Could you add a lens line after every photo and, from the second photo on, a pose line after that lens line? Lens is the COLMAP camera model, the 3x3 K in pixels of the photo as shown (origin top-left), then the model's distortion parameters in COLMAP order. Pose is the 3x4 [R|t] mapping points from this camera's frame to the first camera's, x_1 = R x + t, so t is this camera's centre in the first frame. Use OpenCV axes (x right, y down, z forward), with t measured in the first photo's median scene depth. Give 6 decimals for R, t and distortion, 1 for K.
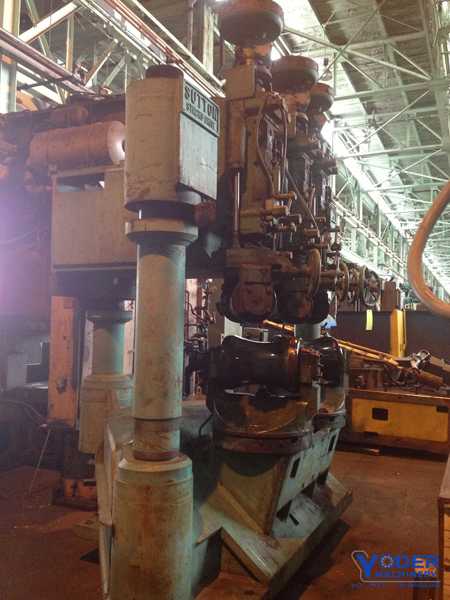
lens RADIAL K [[545.9, 0, 225.2], [0, 545.9, 299.3], [0, 0, 1]] dist [0.040336, -0.052293]
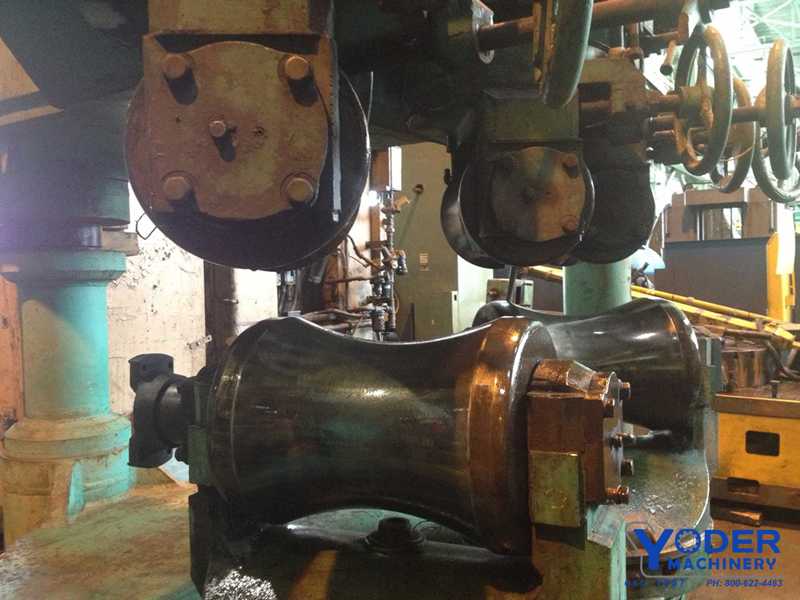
lens RADIAL K [[727.8, 0, 398.4], [0, 727.8, 300.4], [0, 0, 1]] dist [0.040336, -0.052293]
pose [[0.989072, -0.040891, -0.141652, 0.064684], [0.051930, 0.995821, 0.075126, 0.018224], [0.137988, -0.081661, 0.987062, 0.352111]]
